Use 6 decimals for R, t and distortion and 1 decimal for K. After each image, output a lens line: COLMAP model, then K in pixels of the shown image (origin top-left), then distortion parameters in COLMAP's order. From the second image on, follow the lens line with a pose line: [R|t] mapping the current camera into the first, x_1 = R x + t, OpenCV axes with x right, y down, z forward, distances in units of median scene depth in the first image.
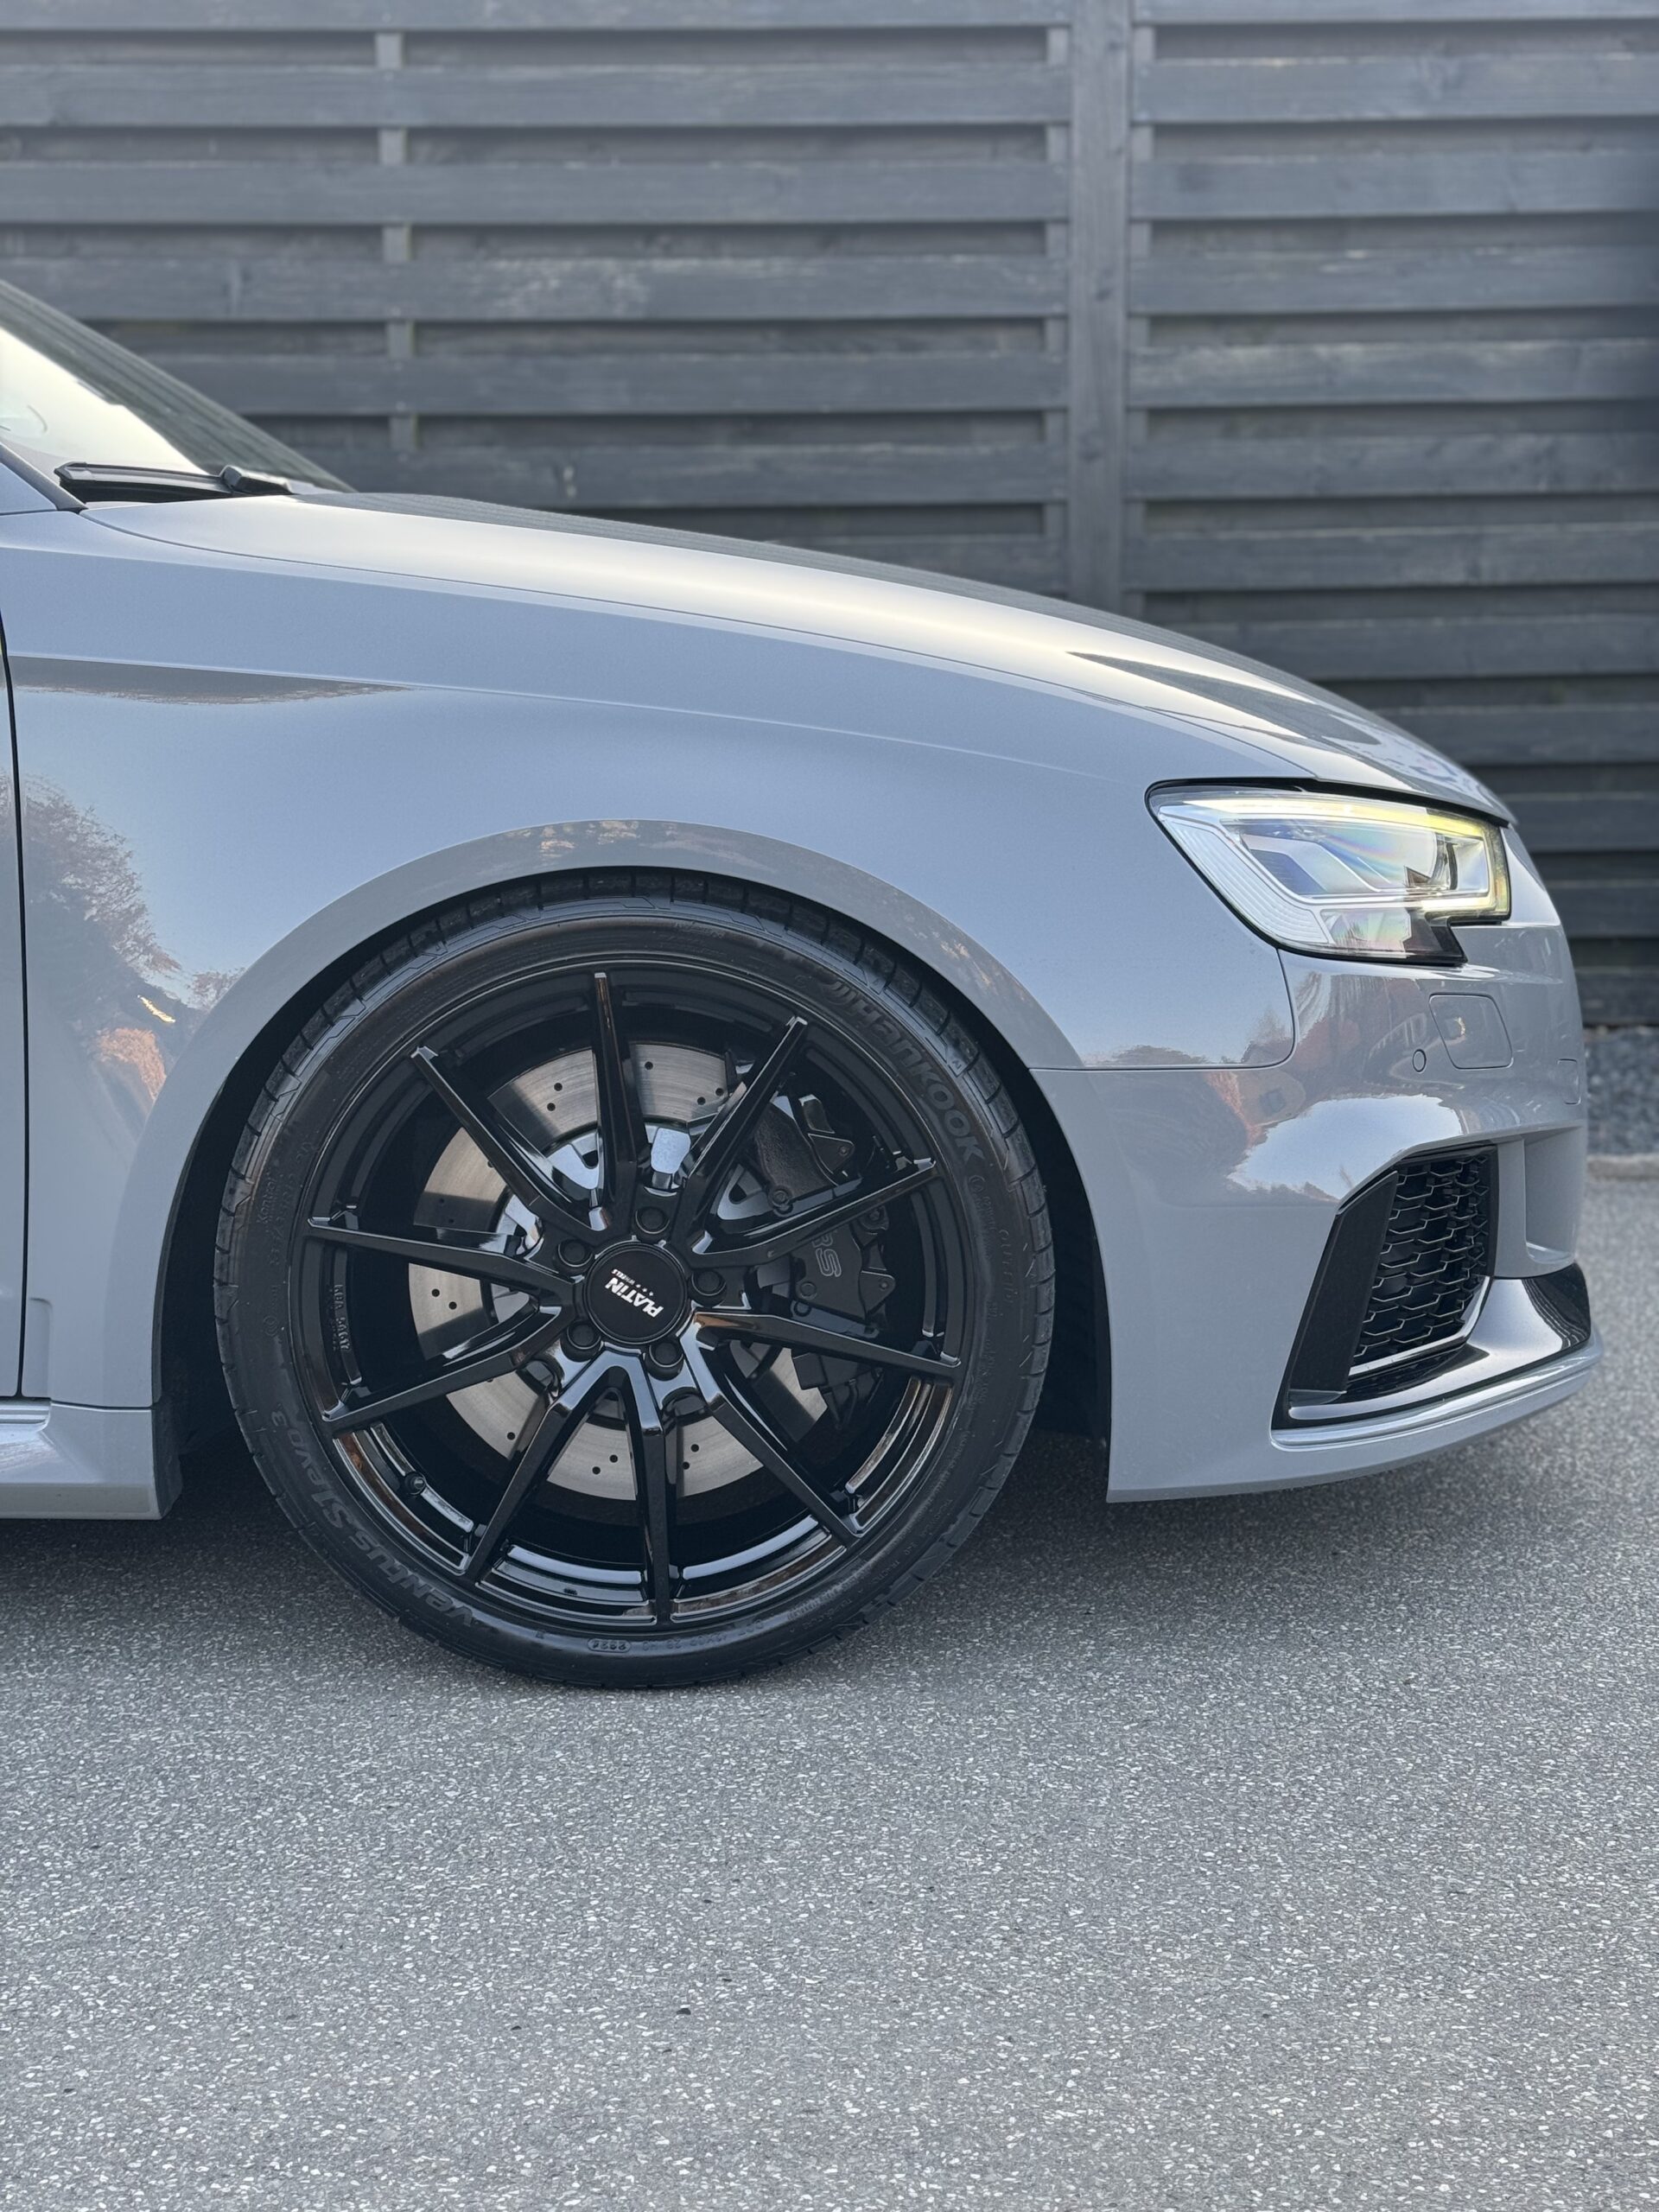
lens RADIAL K [[3062.2, 0, 829.5], [0, 3062.2, 1106.0], [0, 0, 1]] dist [0.114717, -0.001072]
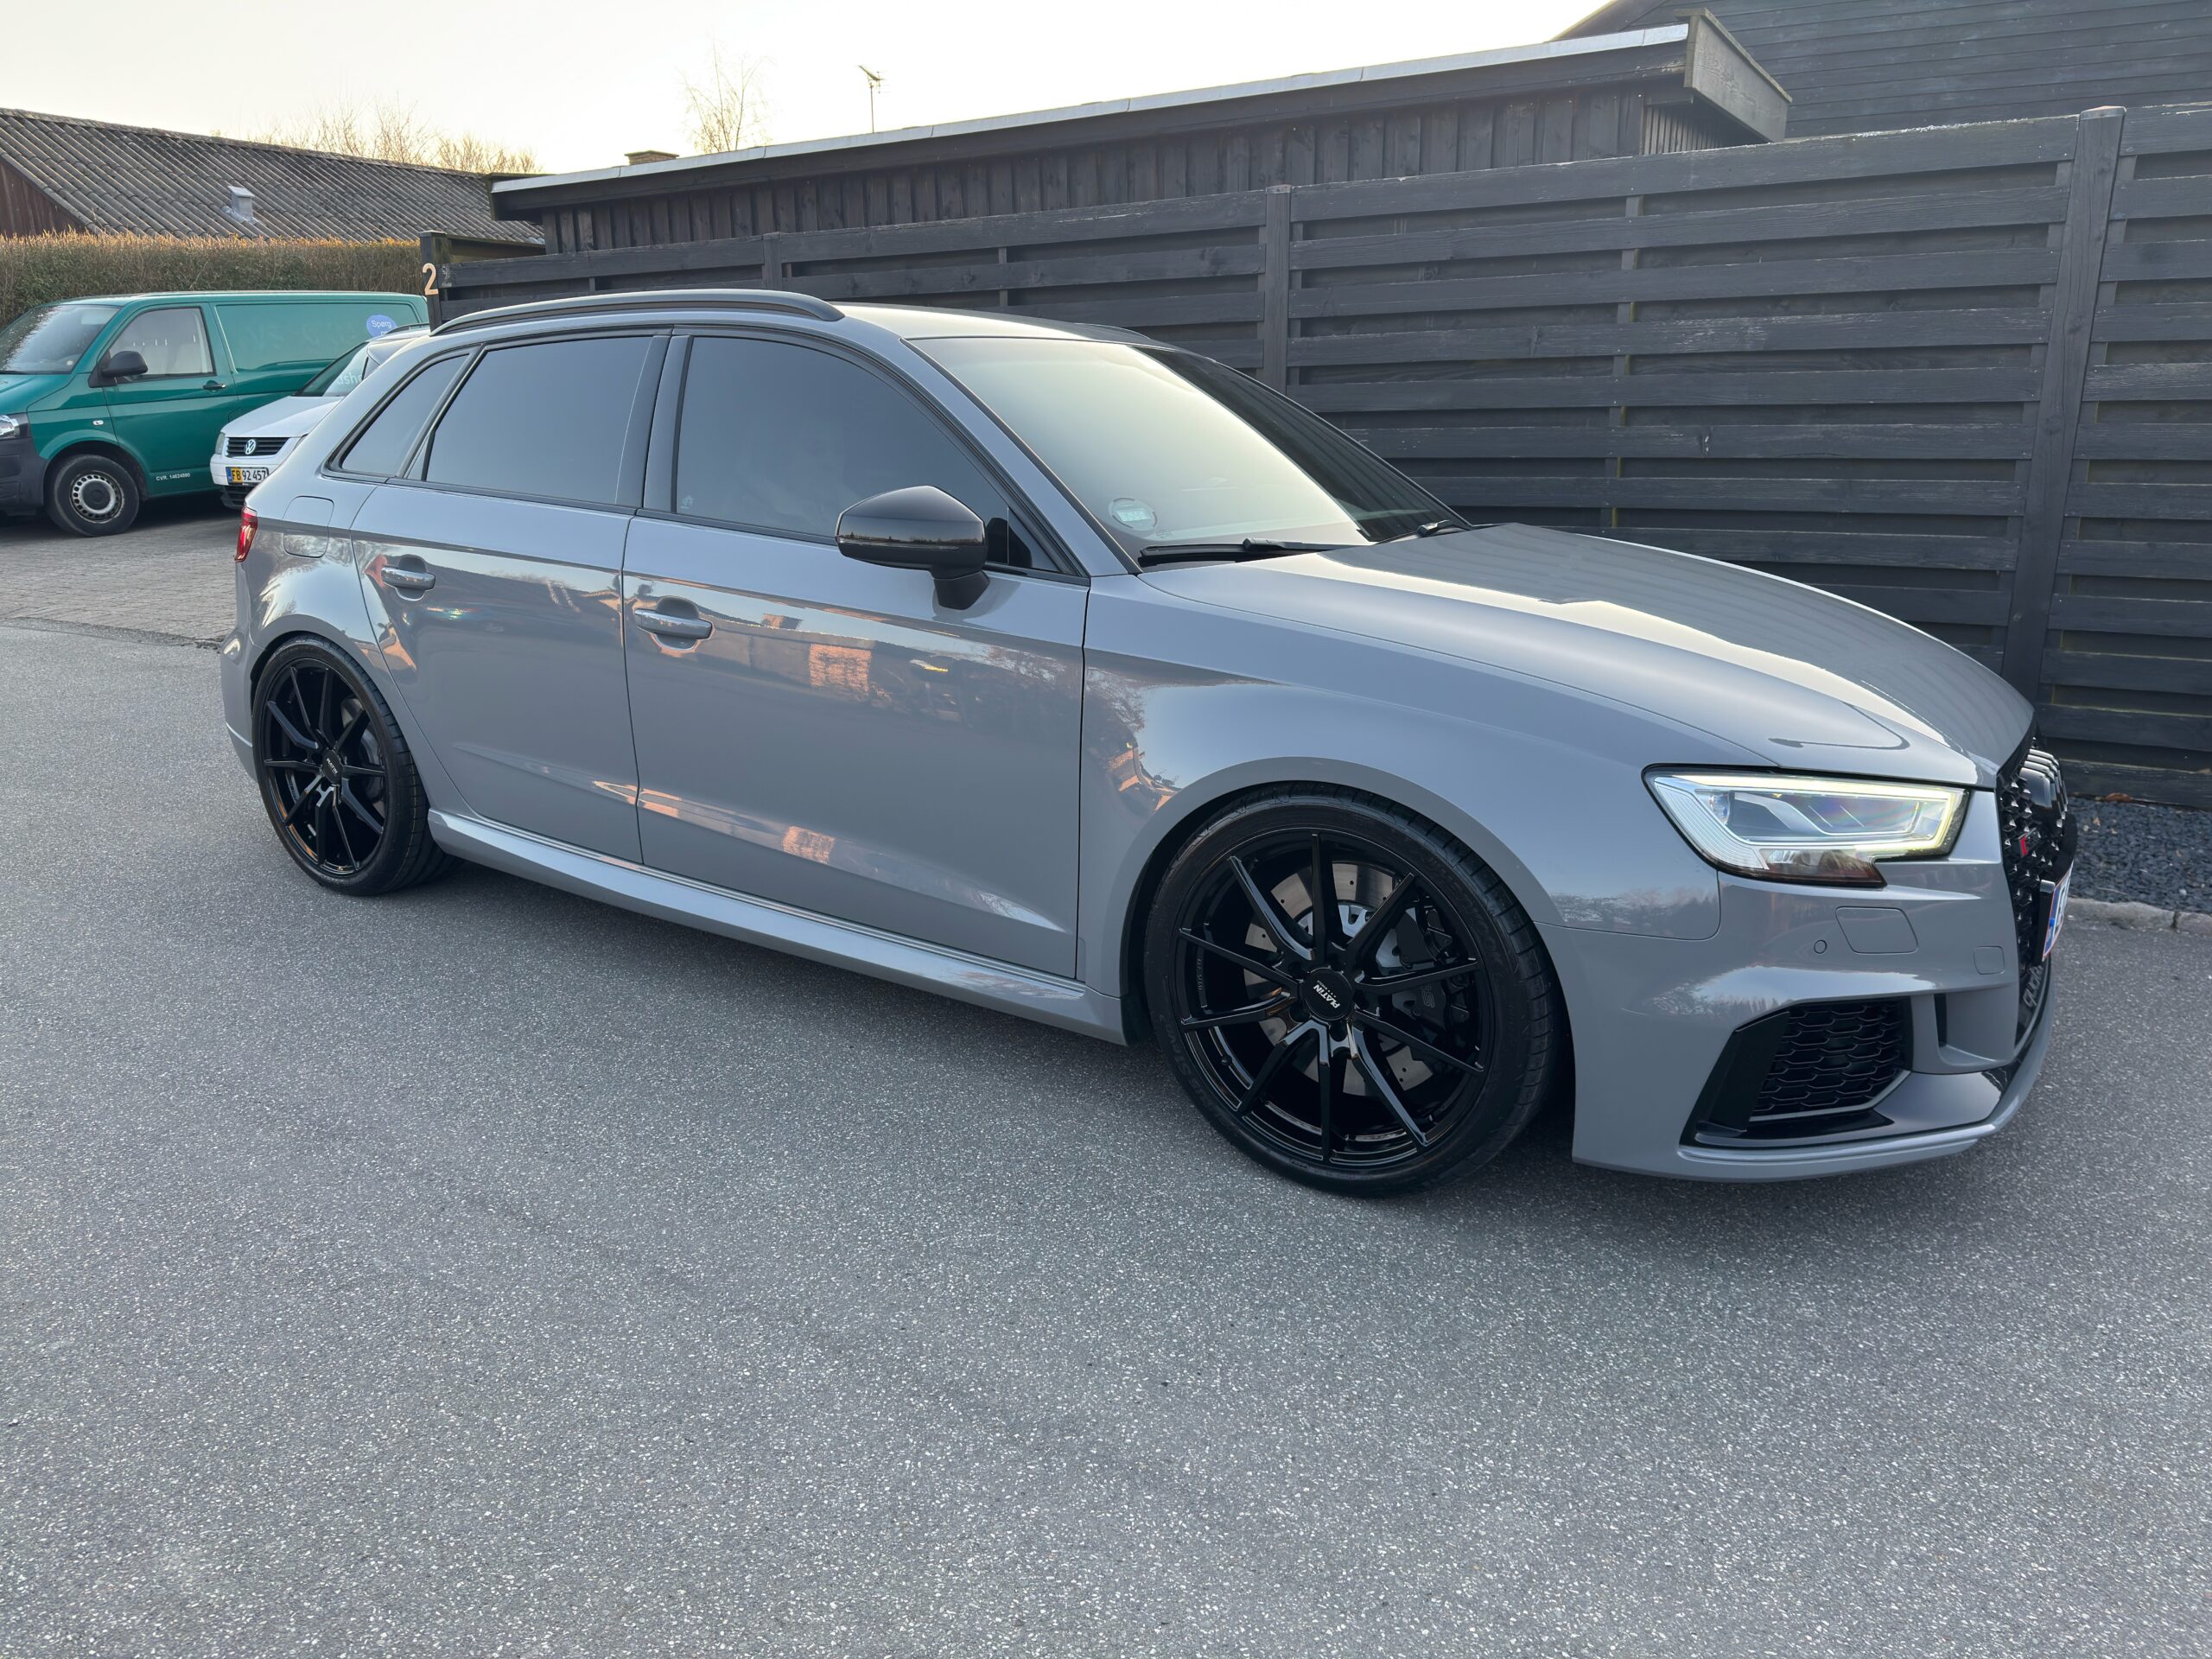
lens RADIAL K [[1546.3, 0, 1100.6], [0, 1546.3, 816.7], [0, 0, 1]] dist [0.060684, -0.069757]
pose [[0.834377, 0.142840, -0.532364, 0.135763], [-0.094041, 0.988568, 0.117856, -0.064136], [0.543113, -0.048272, 0.838271, 0.044286]]
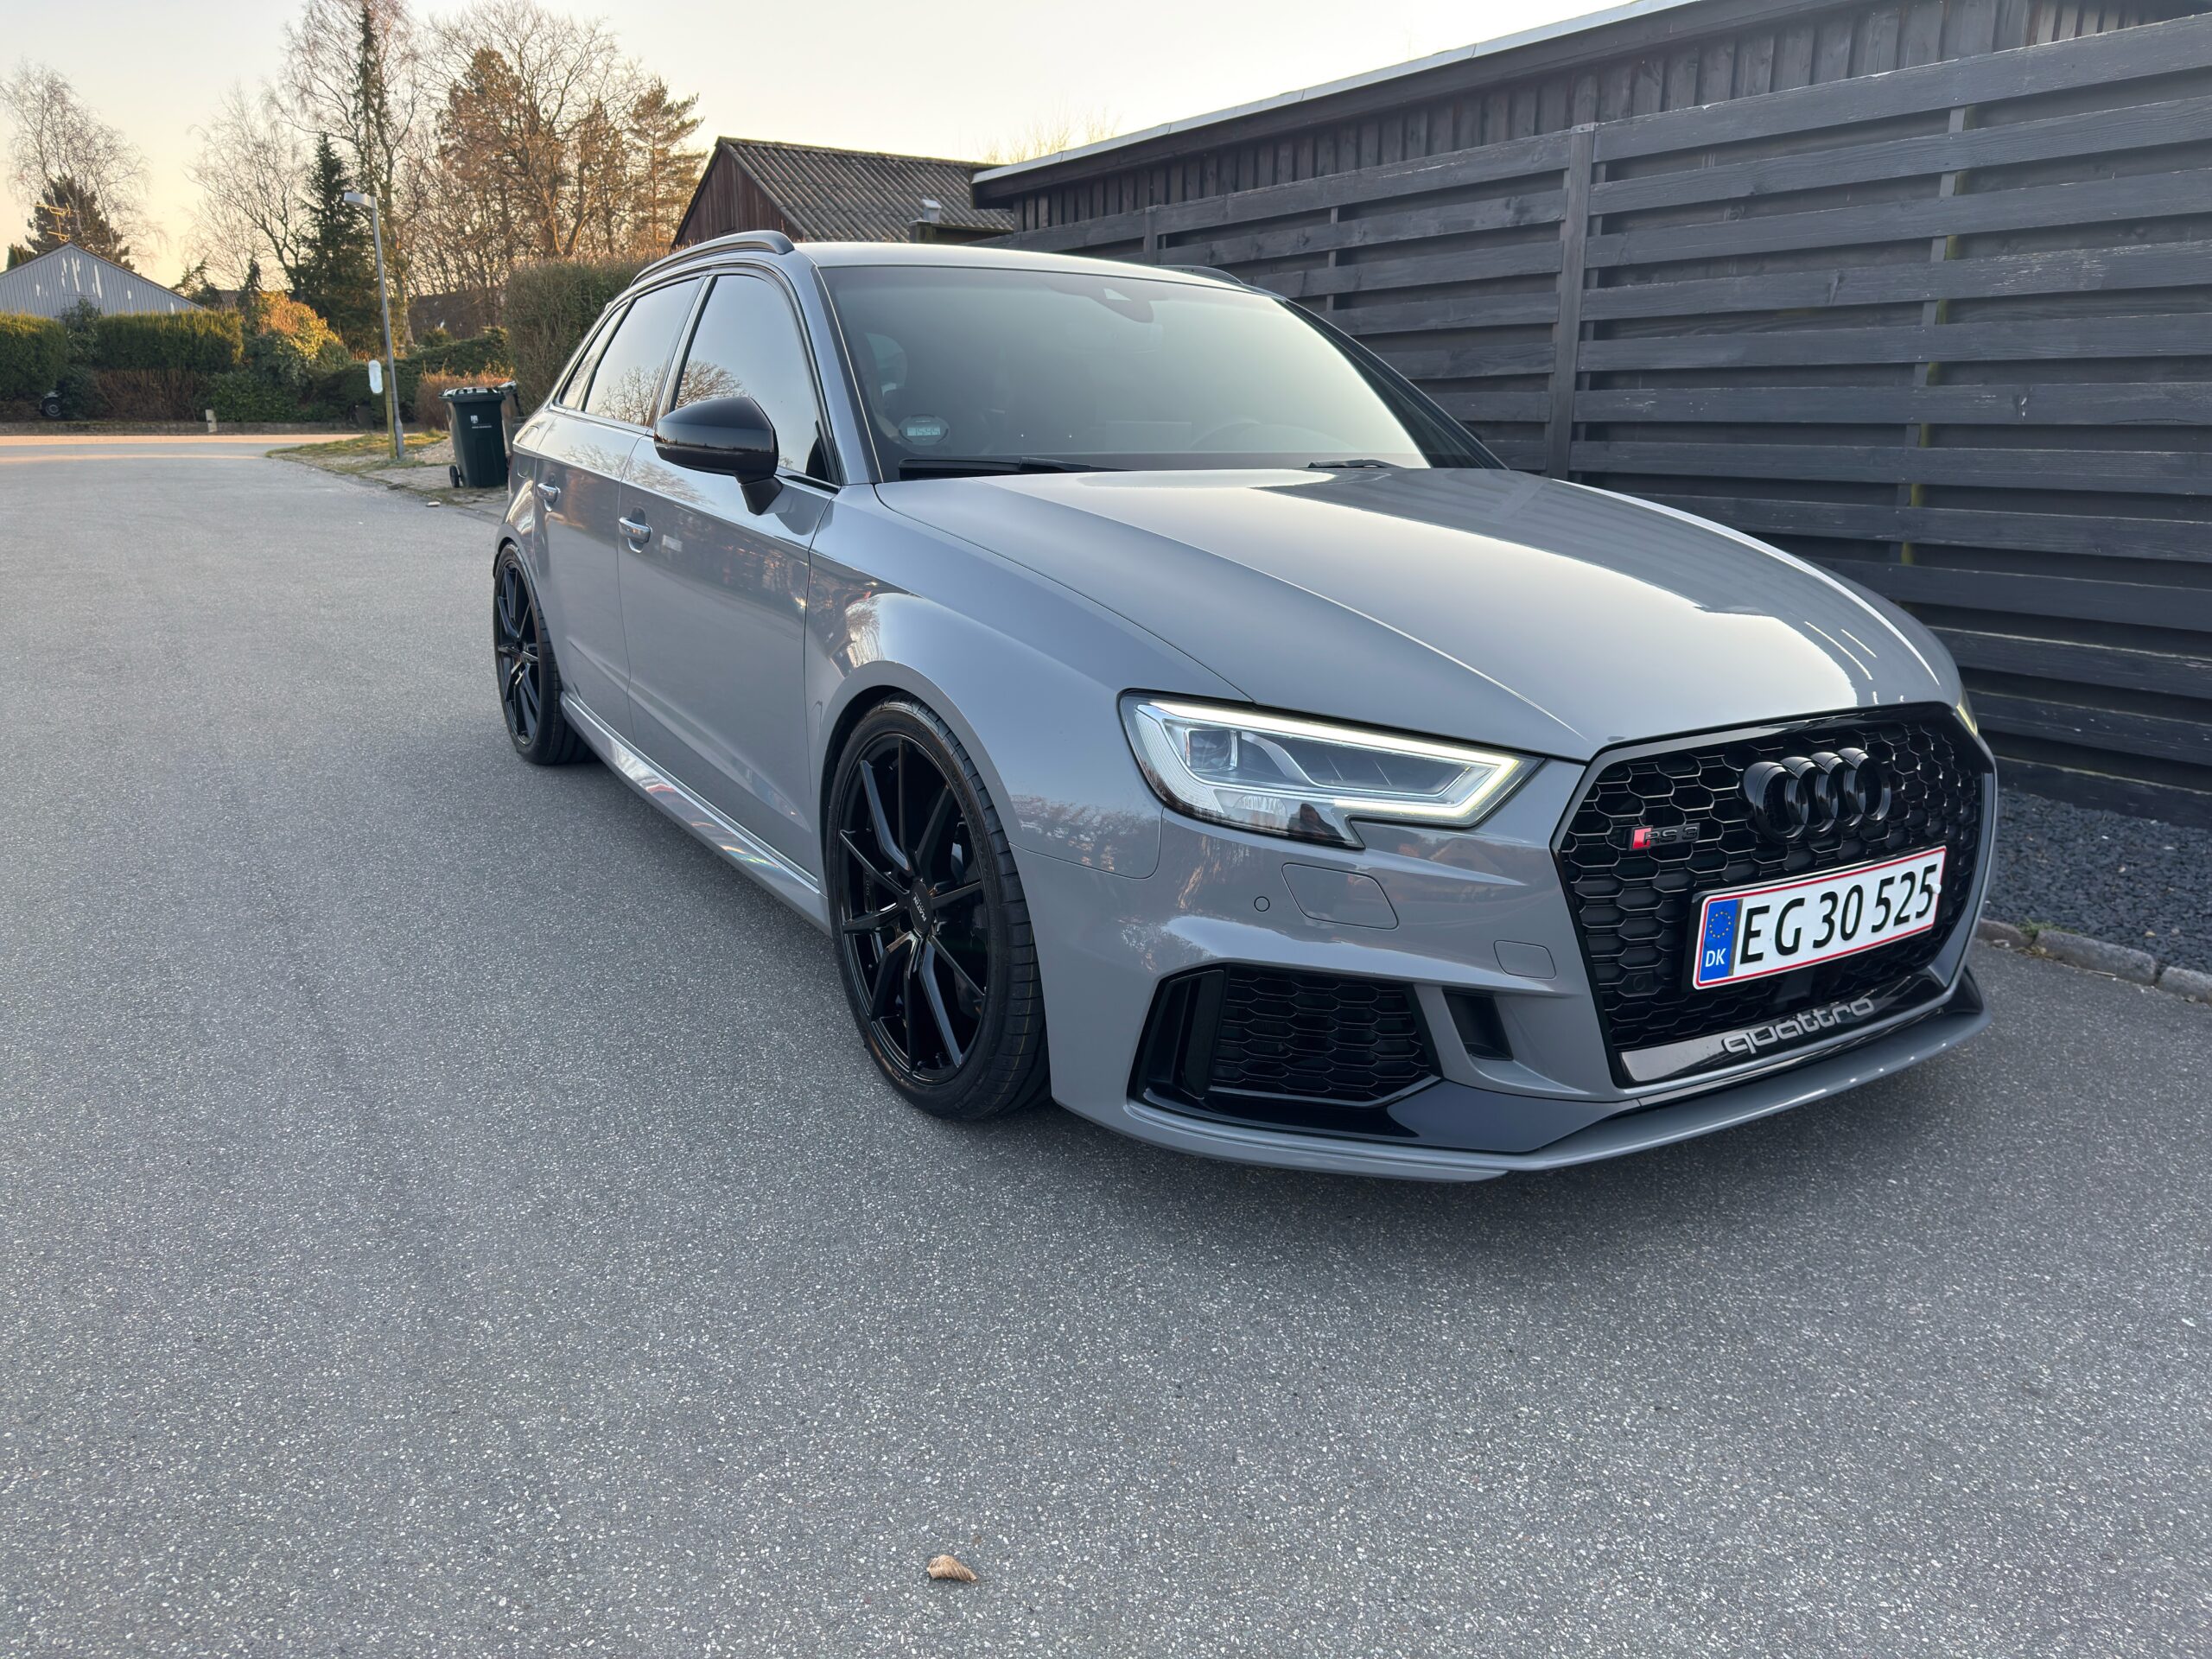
lens RADIAL K [[1554.0, 0, 1106.0], [0, 1554.0, 829.5], [0, 0, 1]] dist [0.007157, 0.000397]
pose [[0.530359, 0.232449, -0.815283, 0.335215], [-0.152642, 0.972142, 0.177875, -0.074871], [0.833918, 0.030109, 0.551066, 0.243542]]
